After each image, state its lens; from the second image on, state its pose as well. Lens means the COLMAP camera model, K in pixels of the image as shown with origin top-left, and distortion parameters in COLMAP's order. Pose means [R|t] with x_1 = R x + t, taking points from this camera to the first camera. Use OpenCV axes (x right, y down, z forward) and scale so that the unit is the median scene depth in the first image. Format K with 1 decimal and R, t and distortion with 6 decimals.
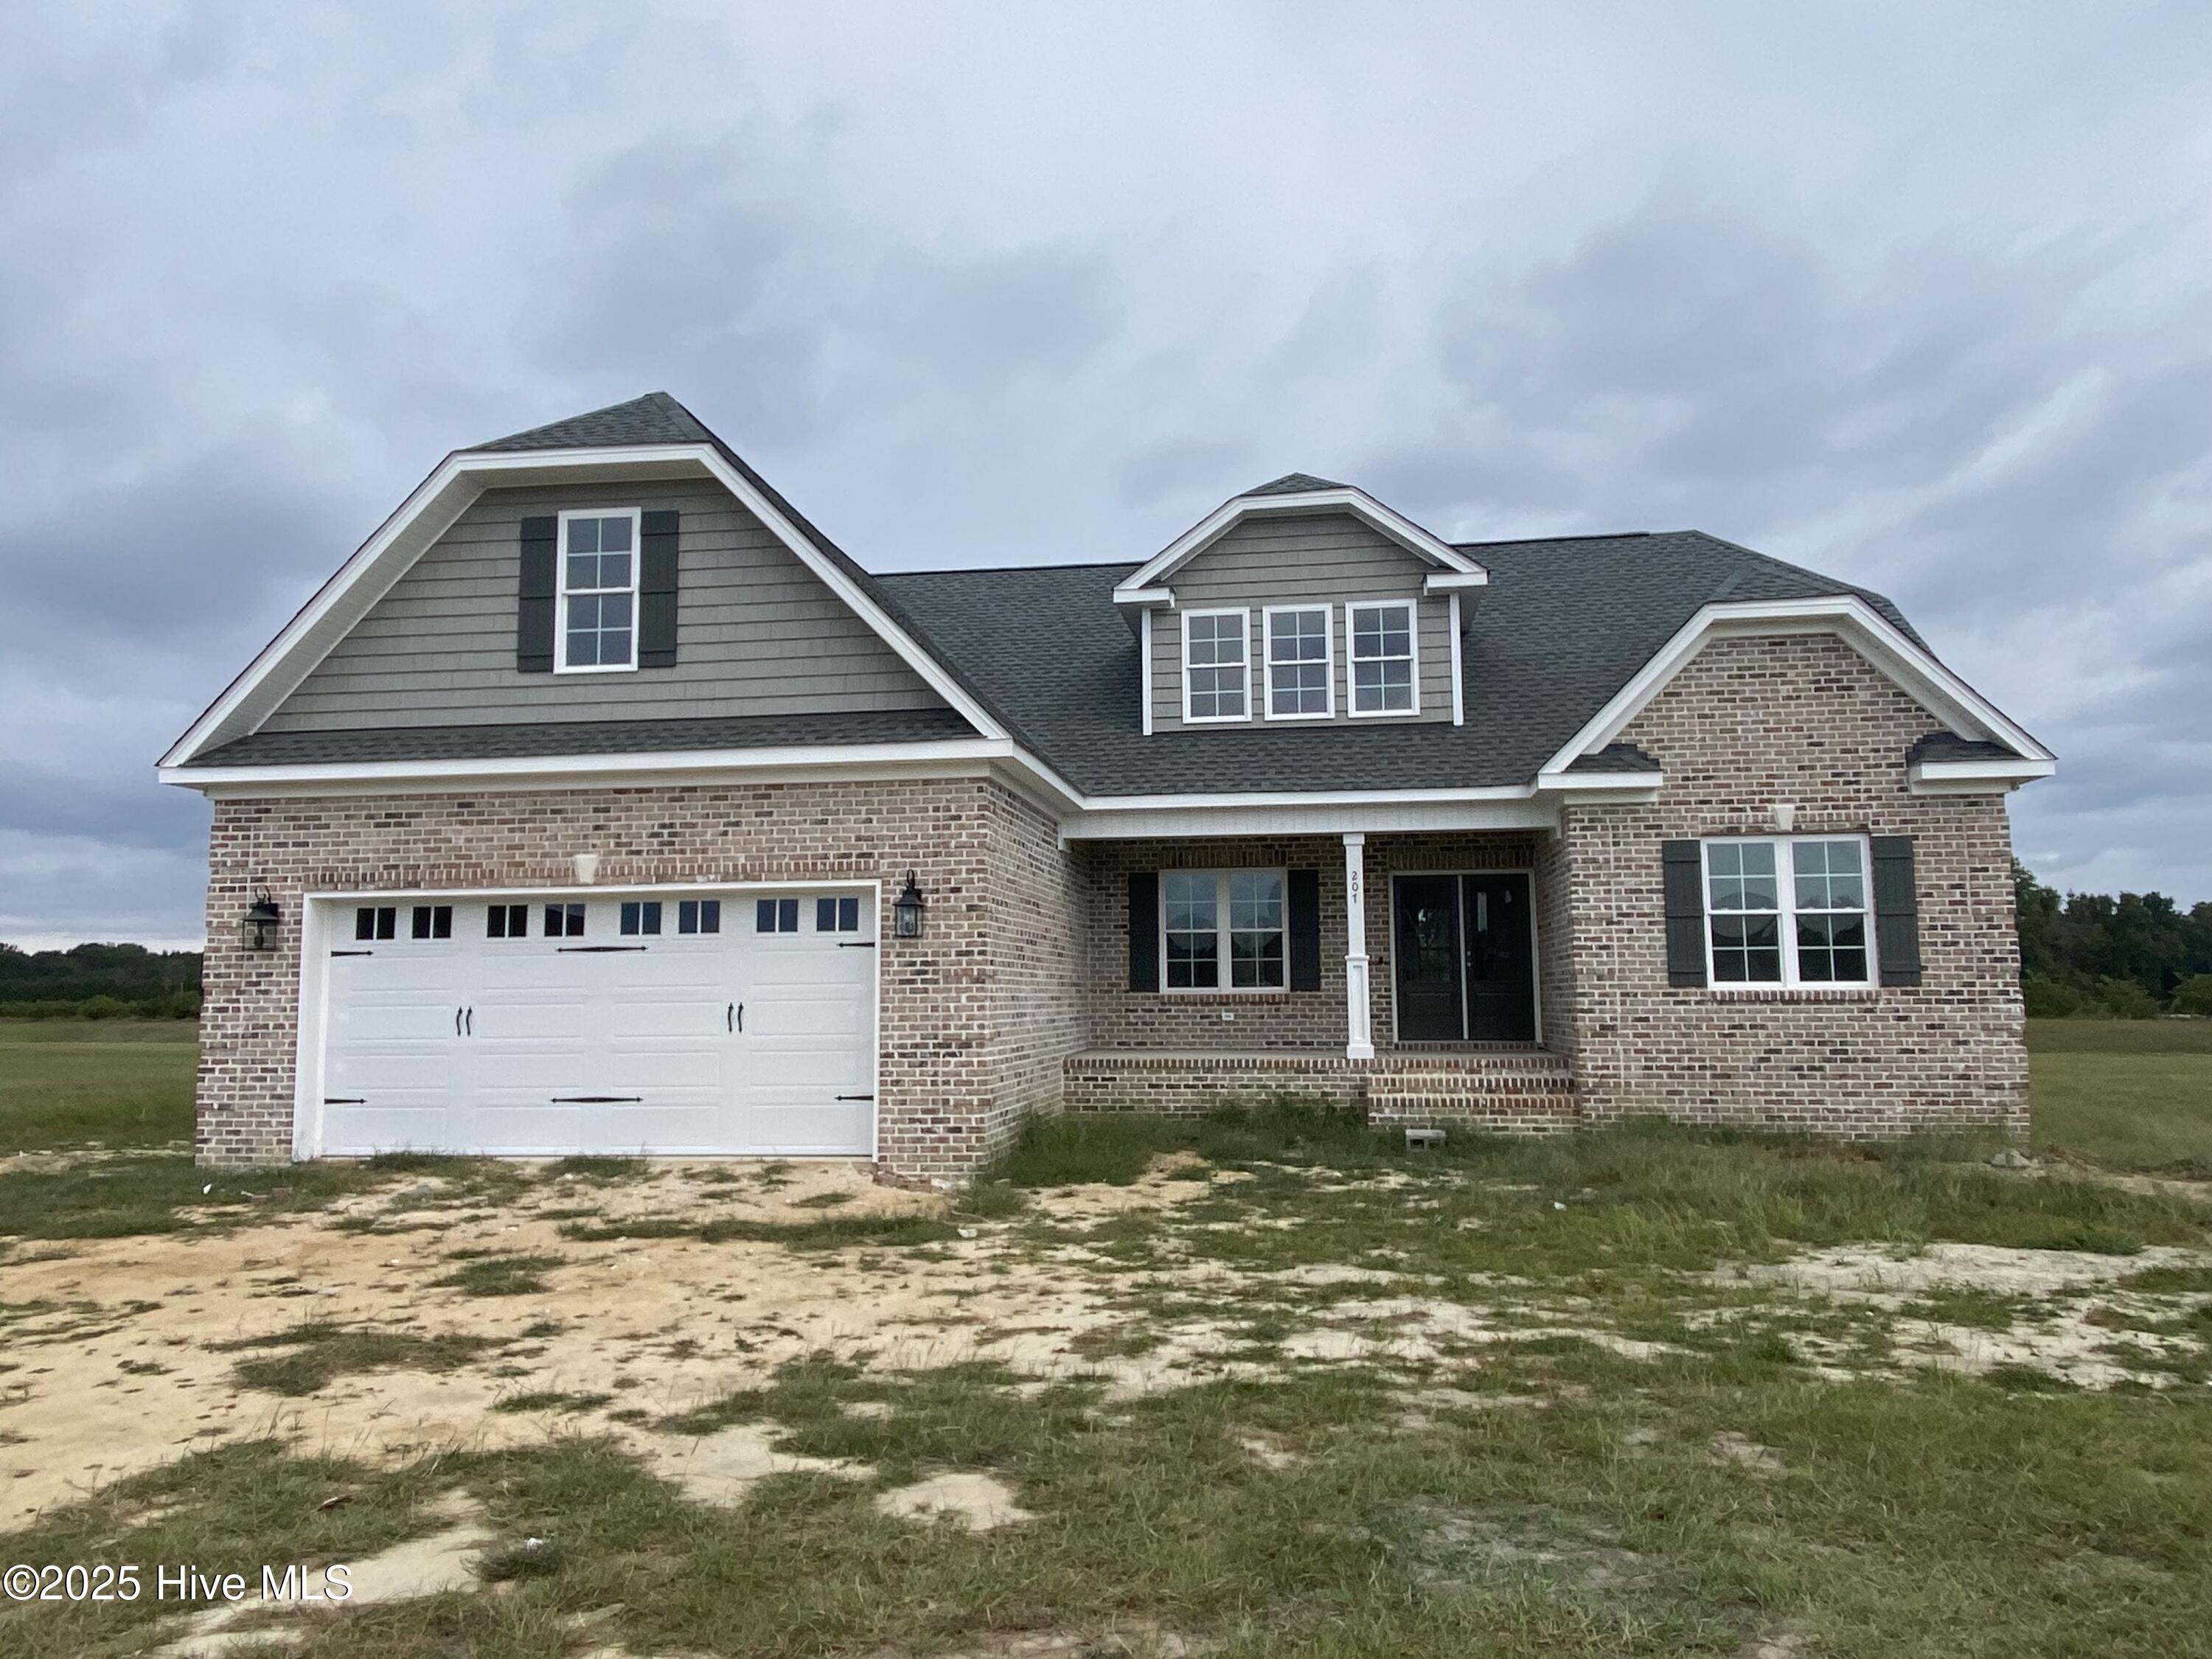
lens RADIAL K [[1542.5, 0, 1106.0], [0, 1542.5, 829.5], [0, 0, 1]] dist [0.075563, -0.066171]
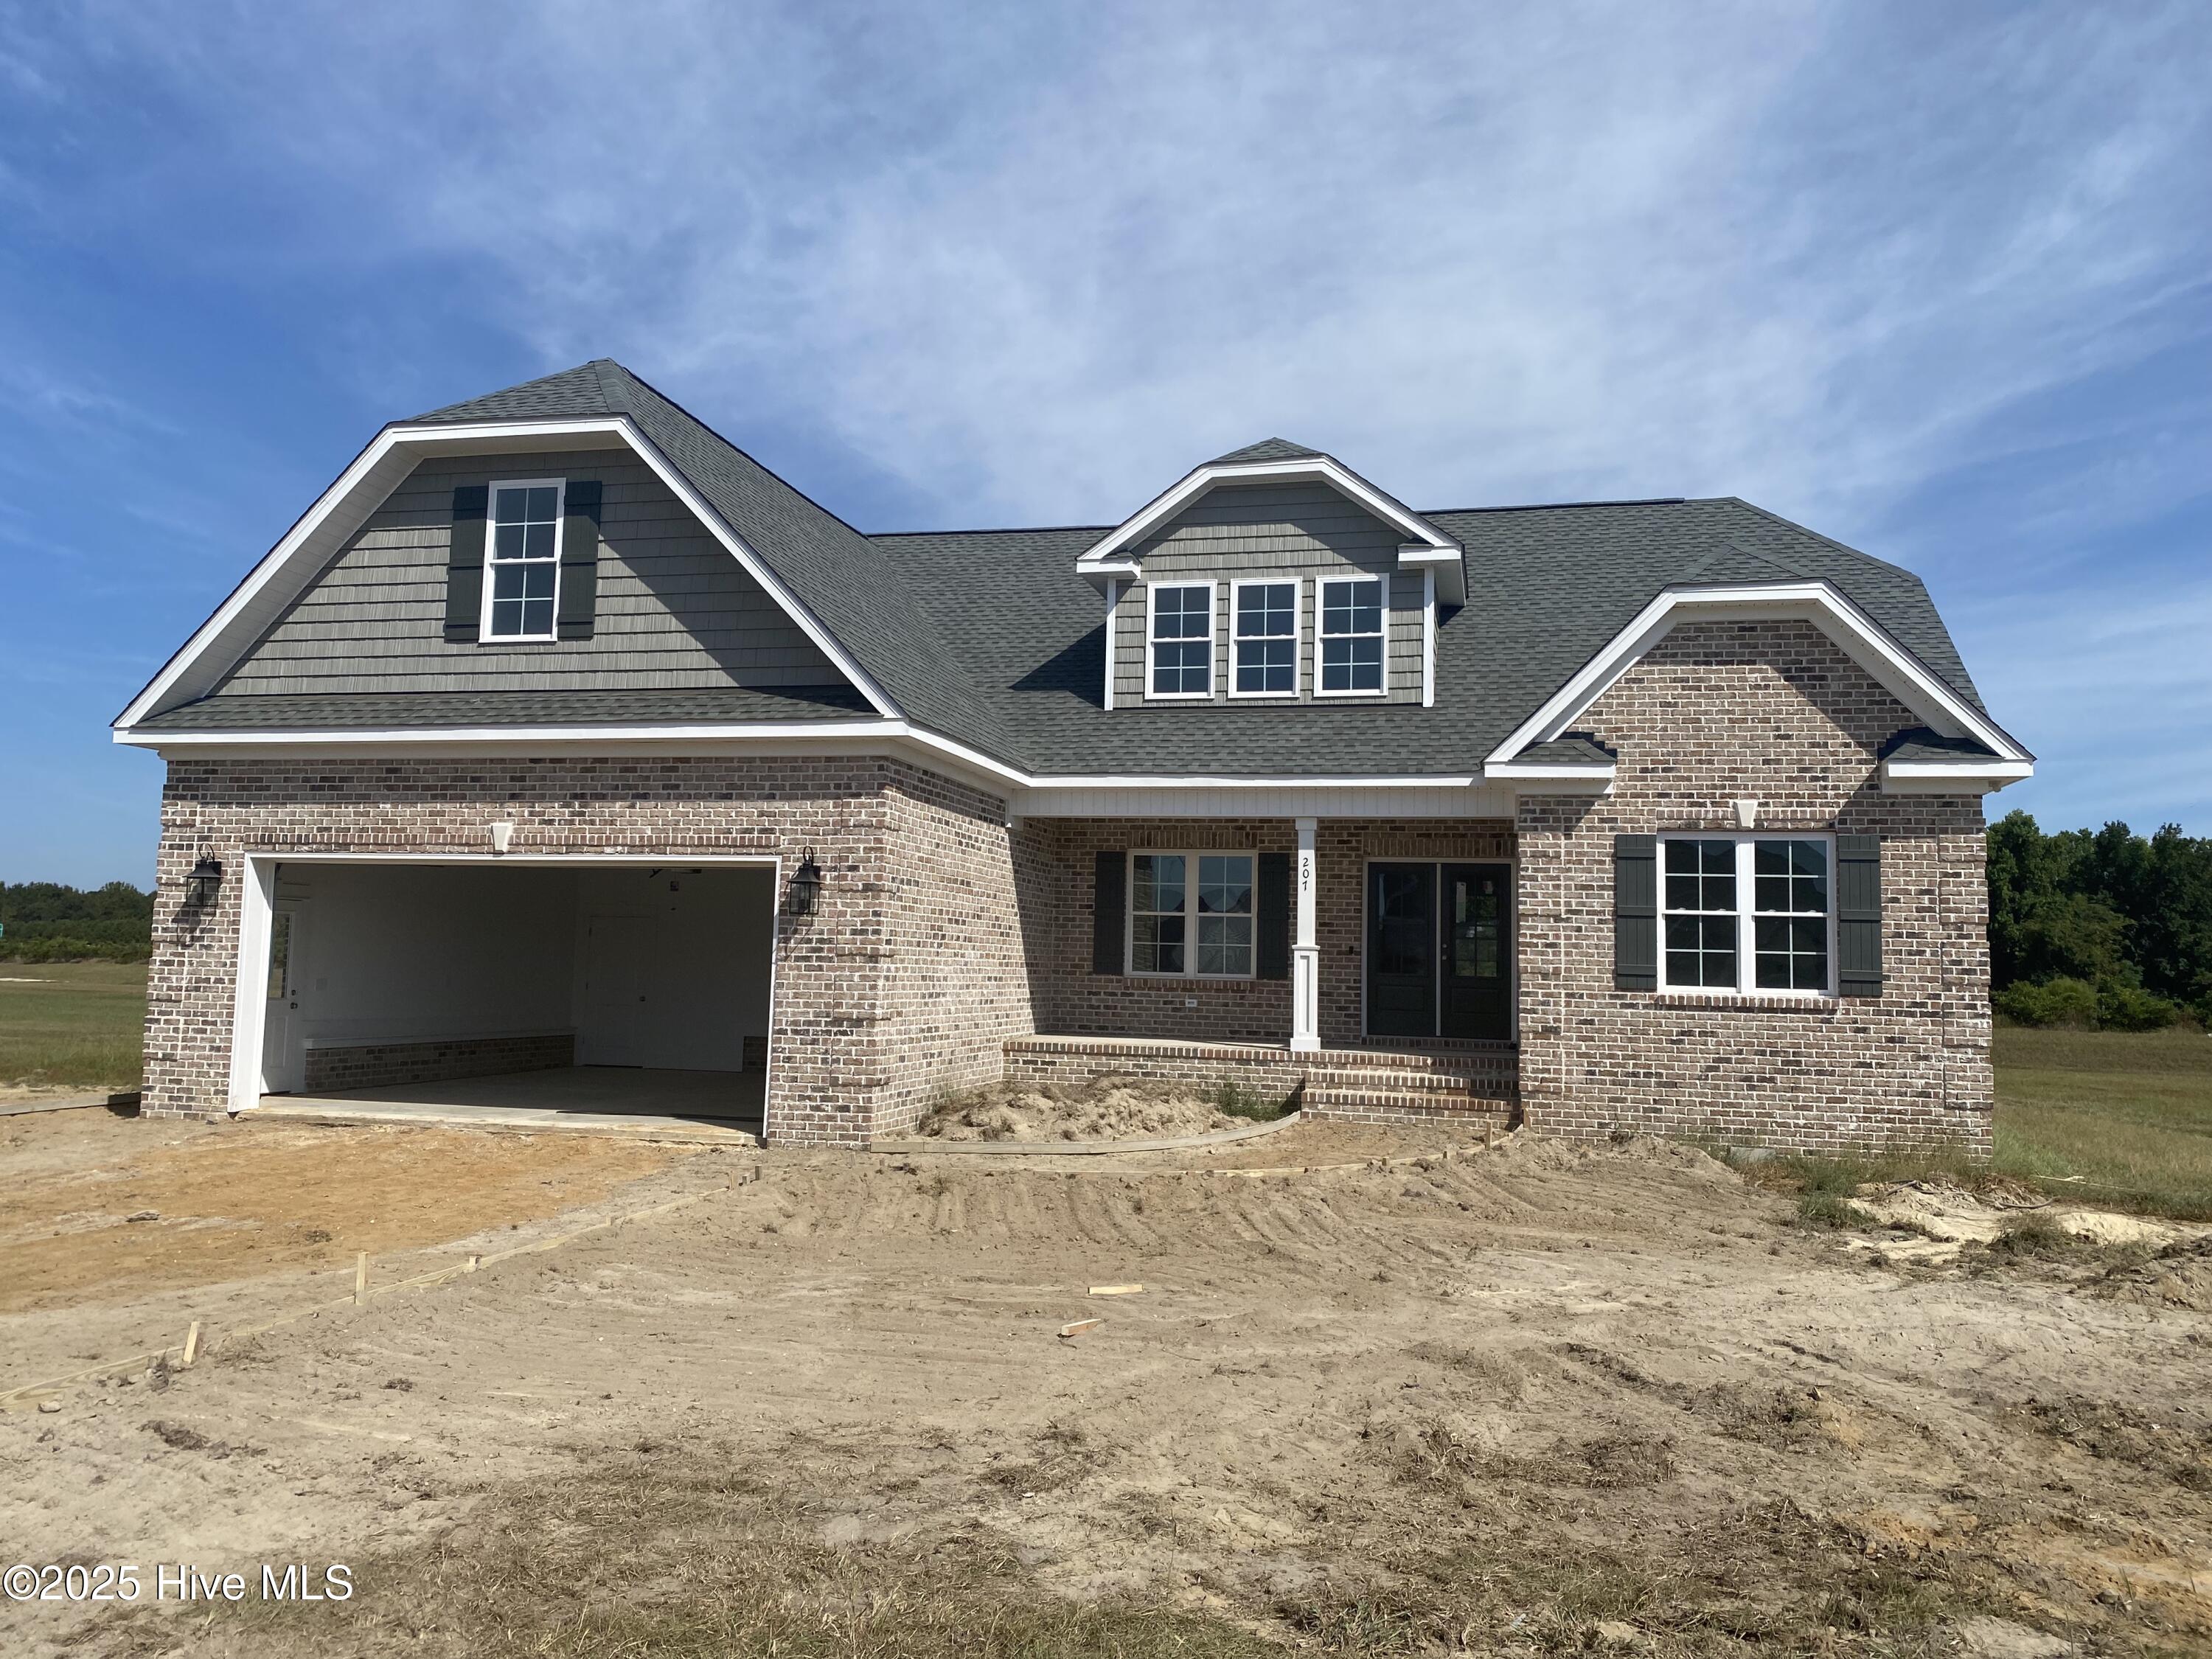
lens RADIAL K [[1669.2, 0, 1107.1], [0, 1669.2, 817.7], [0, 0, 1]] dist [0.095463, -0.188840]
pose [[0.995720, 0.025152, -0.088933, 0.141488], [-0.023690, 0.999567, 0.017456, -0.014211], [0.089334, -0.015275, 0.995885, -0.051428]]
